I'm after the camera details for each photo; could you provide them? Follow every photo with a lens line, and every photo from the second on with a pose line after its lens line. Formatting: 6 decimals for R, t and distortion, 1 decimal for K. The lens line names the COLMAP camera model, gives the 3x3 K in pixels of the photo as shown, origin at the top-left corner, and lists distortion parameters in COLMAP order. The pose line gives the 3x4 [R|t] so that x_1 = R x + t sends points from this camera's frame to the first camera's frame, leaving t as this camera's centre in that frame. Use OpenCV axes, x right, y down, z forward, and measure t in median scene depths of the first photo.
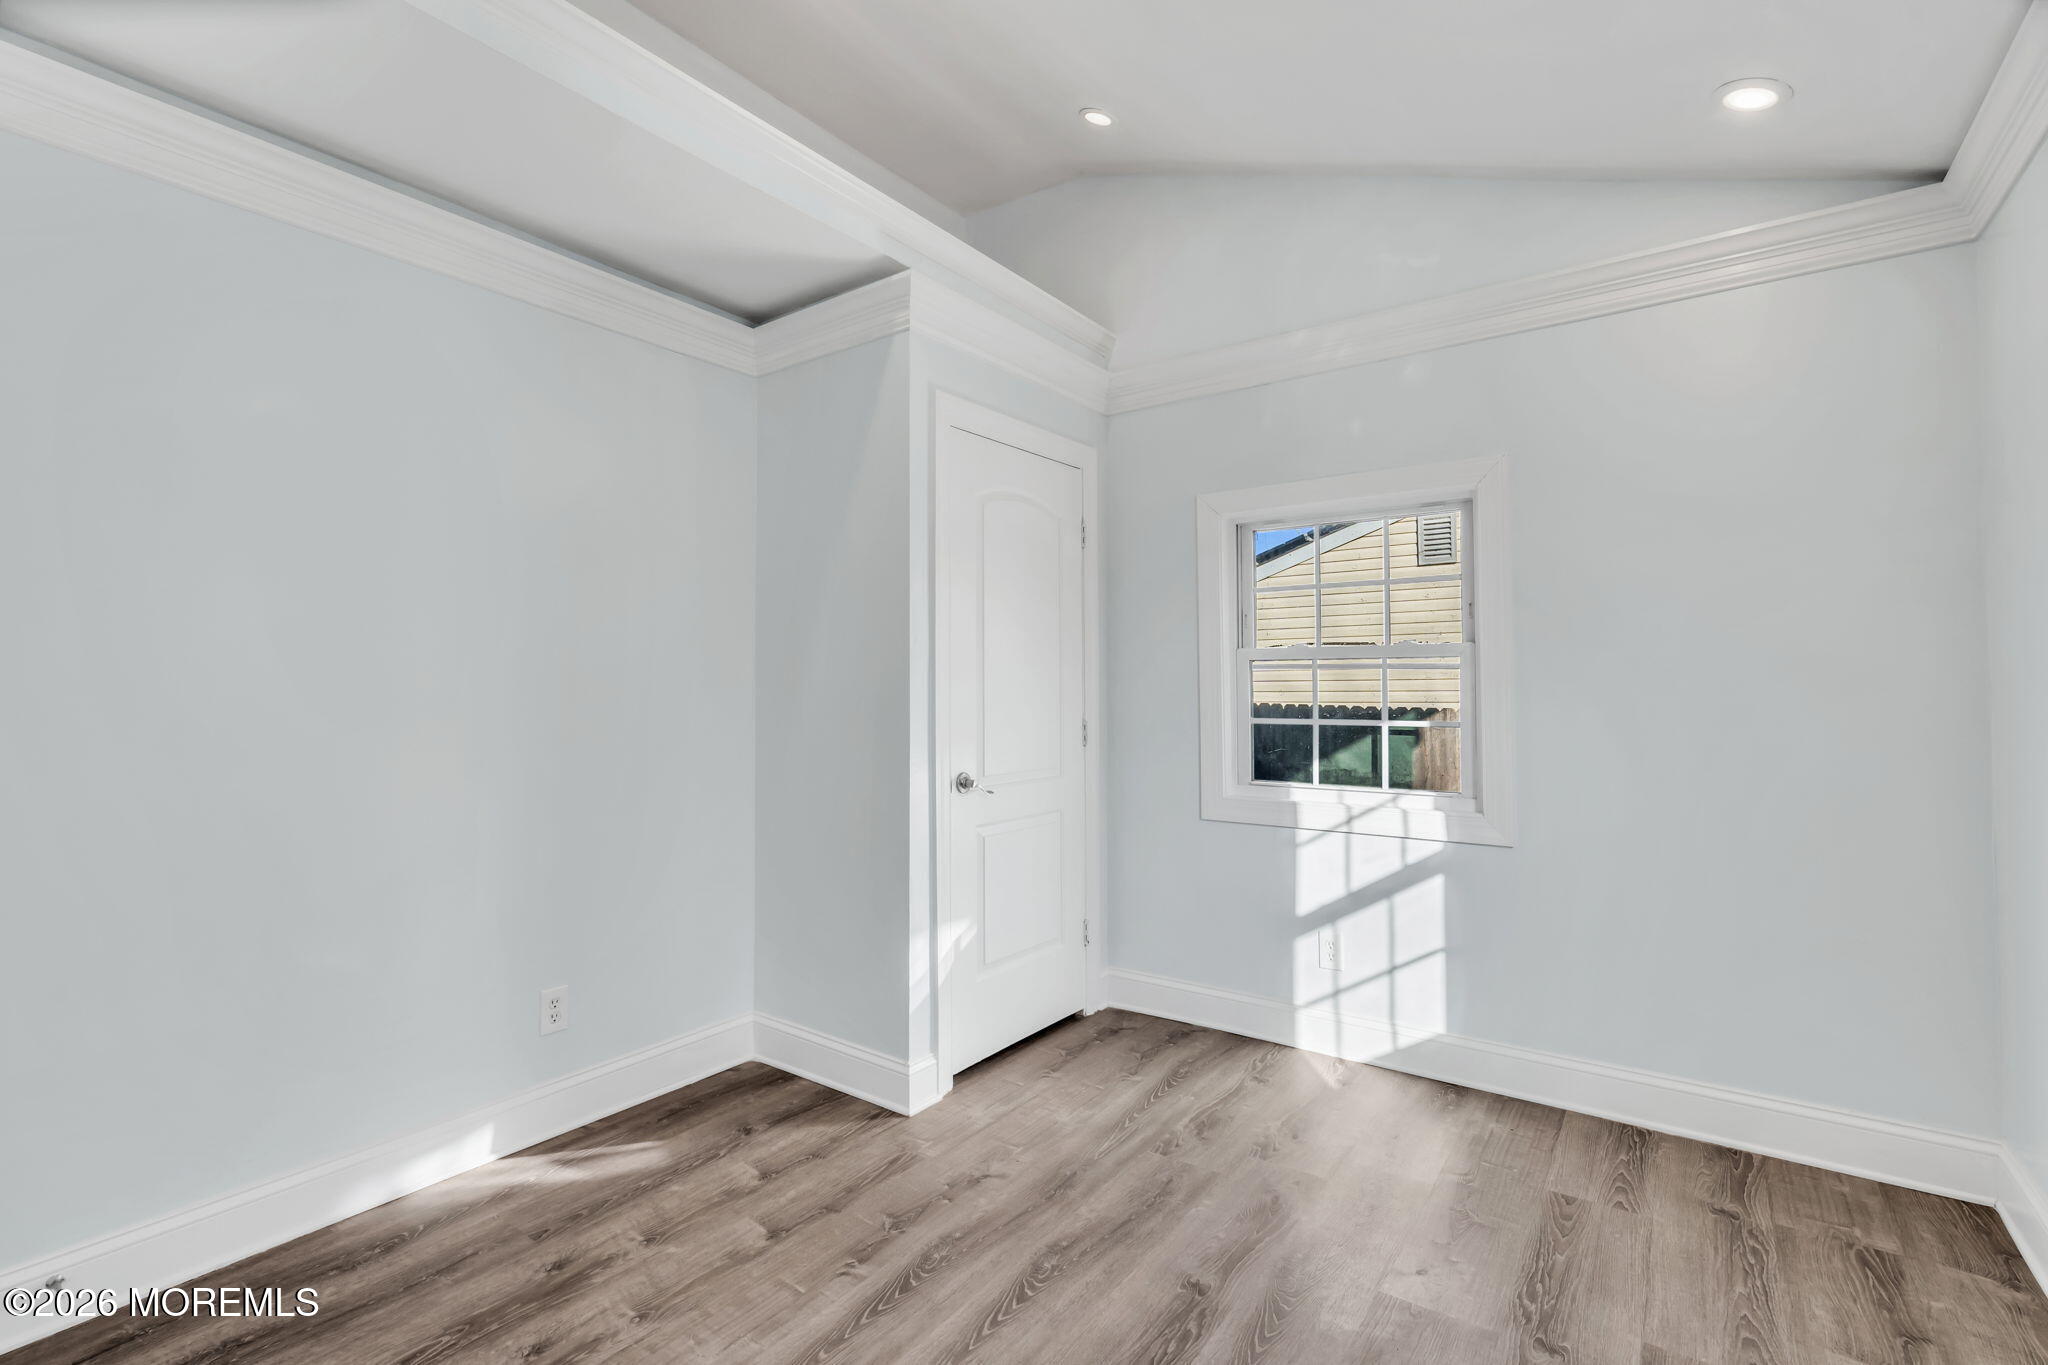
lens RADIAL K [[947.0, 0, 1007.2], [0, 947.0, 664.8], [0, 0, 1]] dist [0.011808, 0.000348]
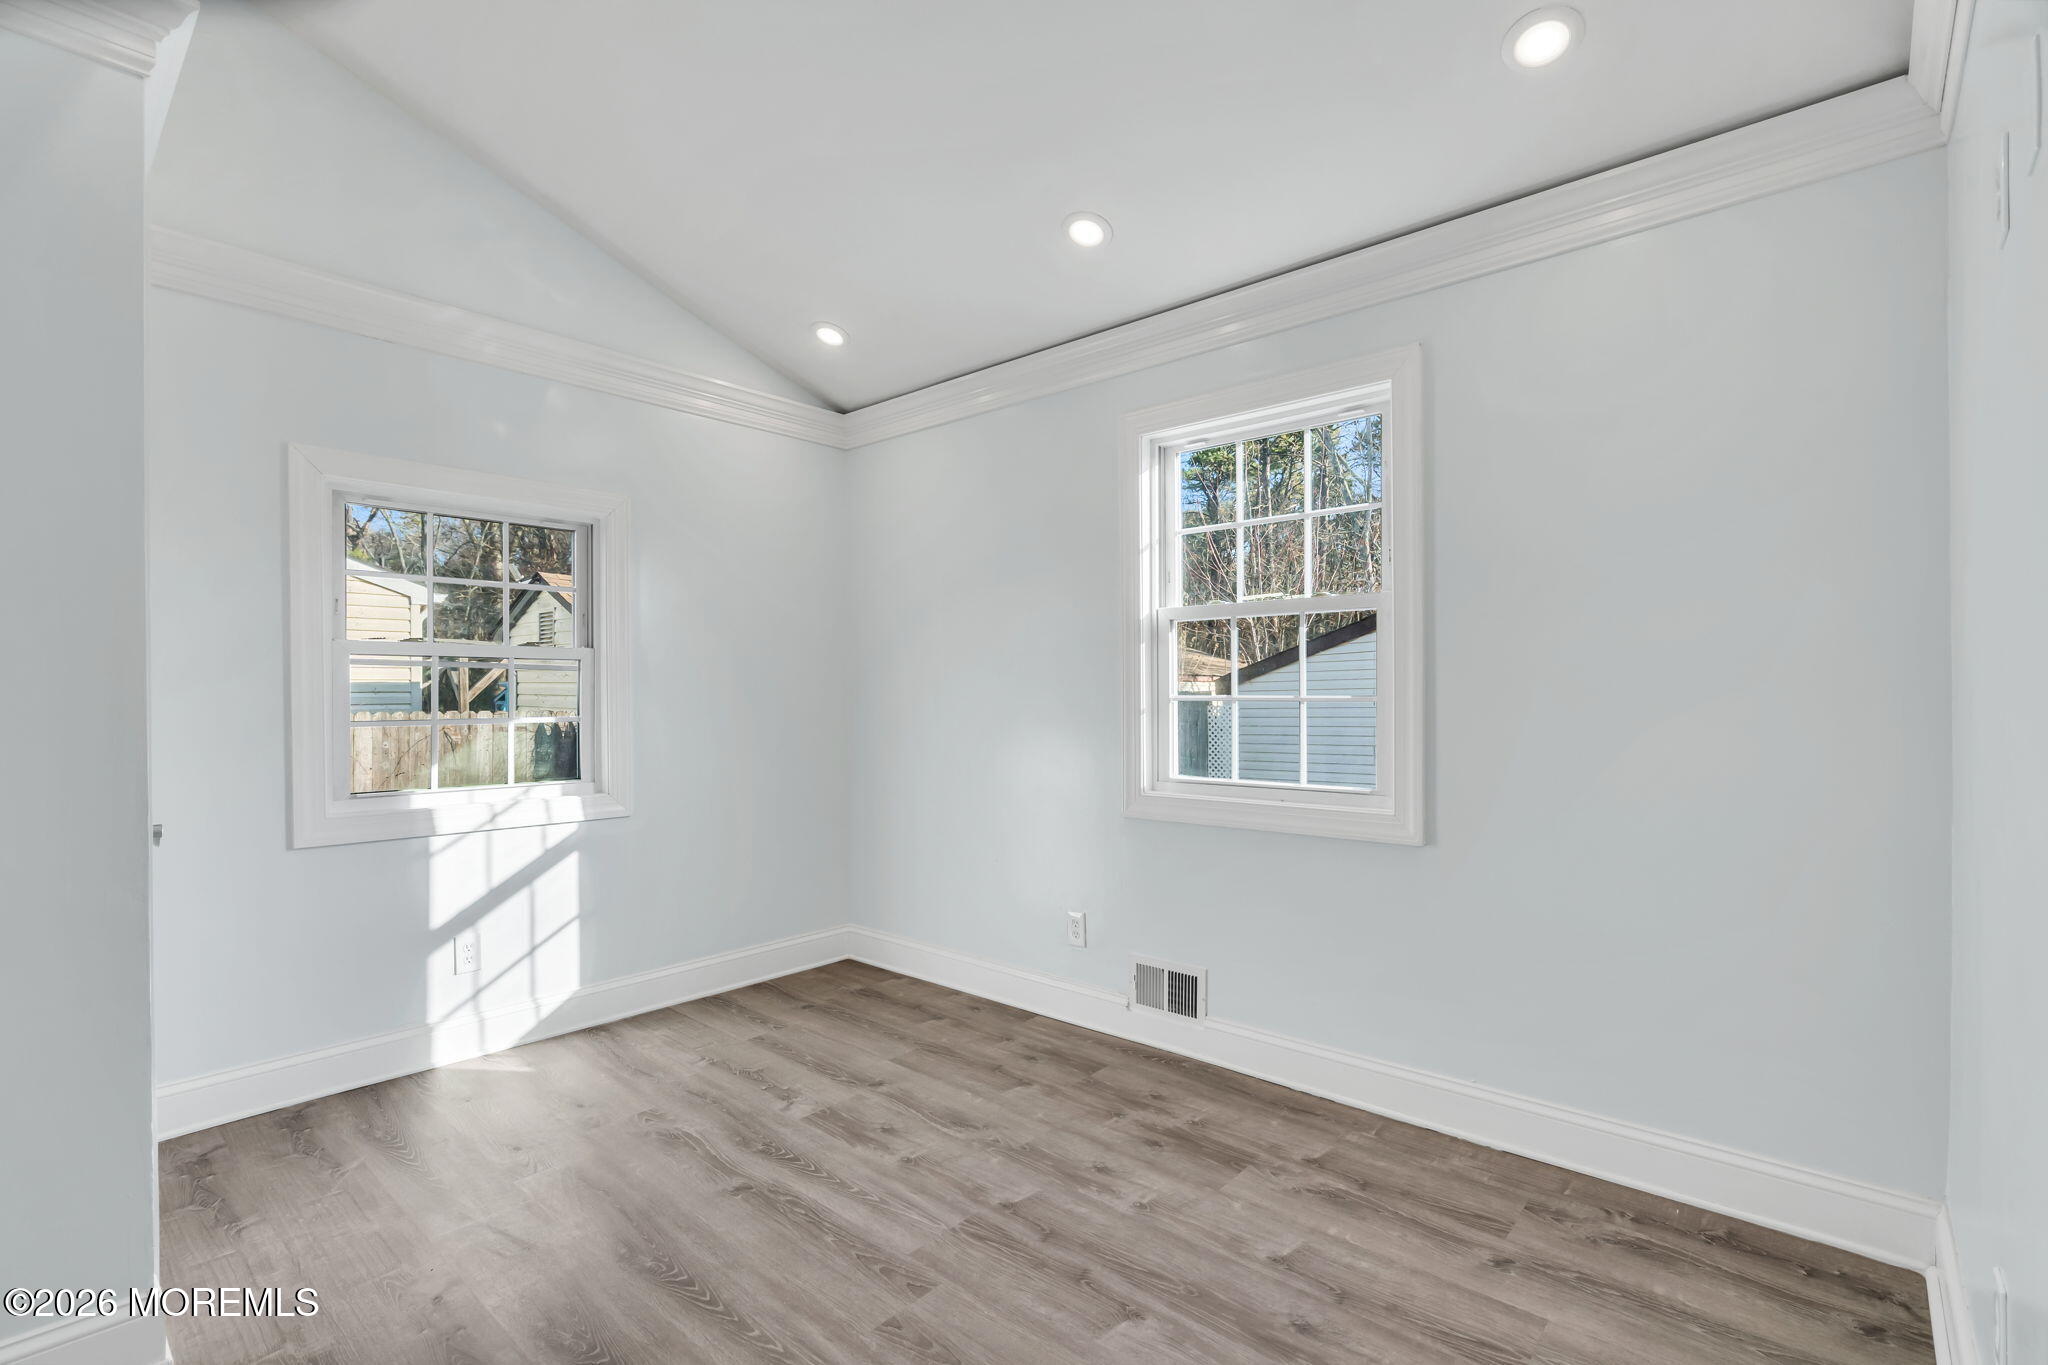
lens RADIAL K [[947.0, 0, 1012.3], [0, 947.0, 695.5], [0, 0, 1]] dist [0.011808, 0.000348]
pose [[0.104120, 0.001298, 0.994564, -0.604511], [-0.023262, 0.999729, 0.001130, 0.020301], [-0.994293, -0.023253, 0.104122, 0.357275]]
